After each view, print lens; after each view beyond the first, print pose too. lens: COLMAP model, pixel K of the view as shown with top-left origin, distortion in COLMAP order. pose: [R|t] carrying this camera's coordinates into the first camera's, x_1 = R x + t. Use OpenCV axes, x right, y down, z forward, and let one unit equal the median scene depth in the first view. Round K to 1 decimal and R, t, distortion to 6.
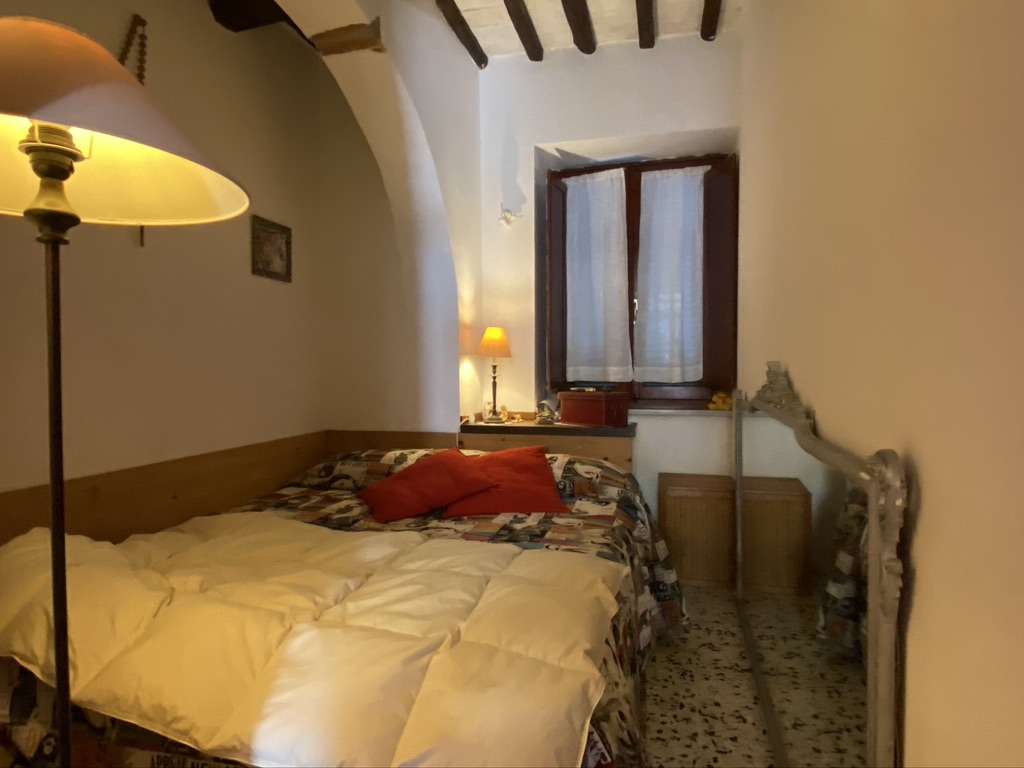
lens RADIAL K [[594.8, 0, 508.8], [0, 594.8, 383.6], [0, 0, 1]] dist [0.018610, -0.022720]
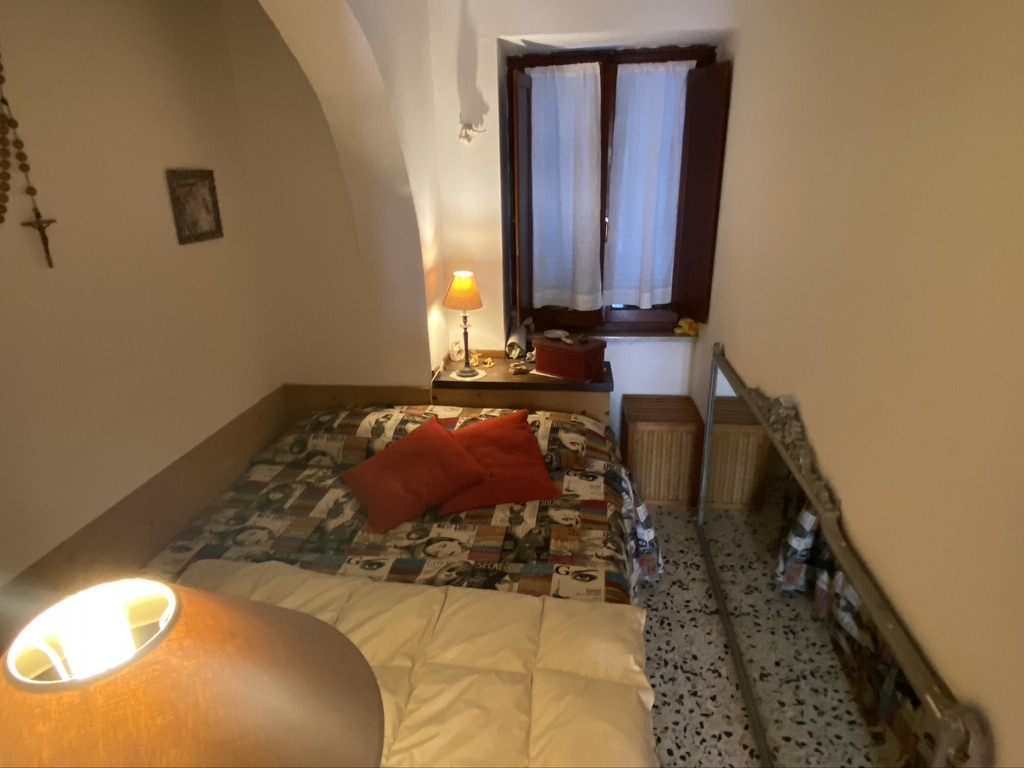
lens RADIAL K [[595.9, 0, 508.9], [0, 595.9, 383.2], [0, 0, 1]] dist [0.063410, -0.071429]
pose [[0.990821, -0.060067, 0.121103, -0.097169], [0.020151, 0.951477, 0.307061, -0.277118], [-0.133671, -0.301802, 0.943953, 0.091463]]
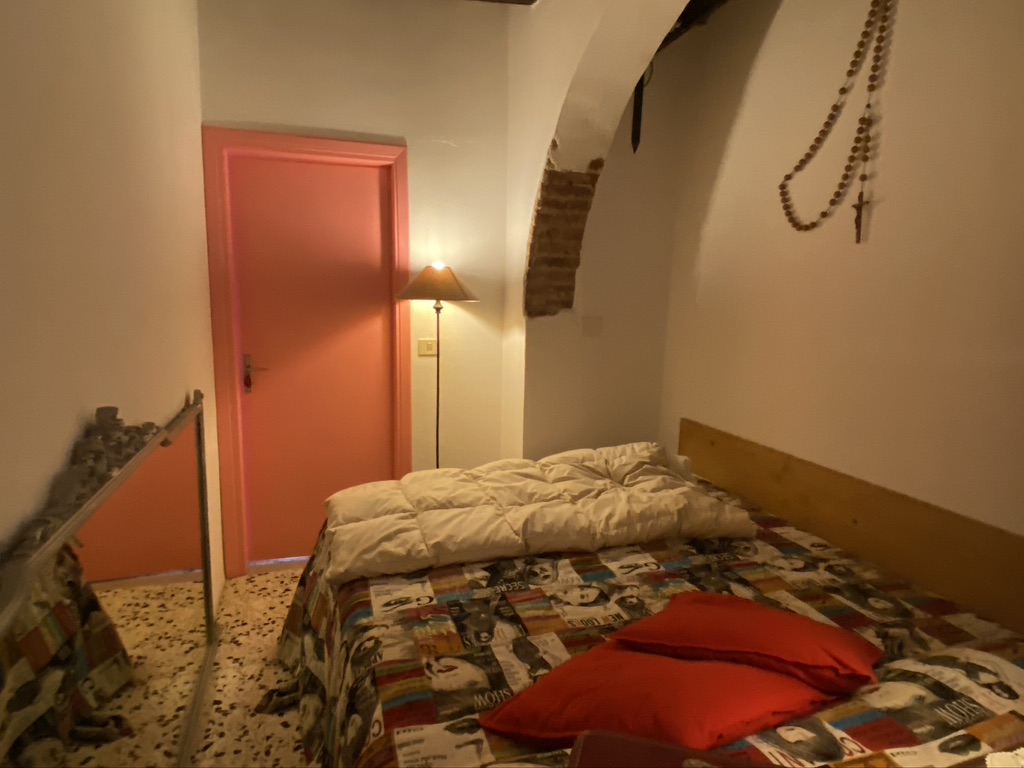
lens RADIAL K [[595.9, 0, 508.9], [0, 595.9, 383.2], [0, 0, 1]] dist [0.063410, -0.071429]
pose [[-0.835926, 0.071873, -0.544115, 0.320932], [-0.035834, 0.982126, 0.184782, -0.148570], [0.547671, 0.173962, -0.818410, 1.314459]]
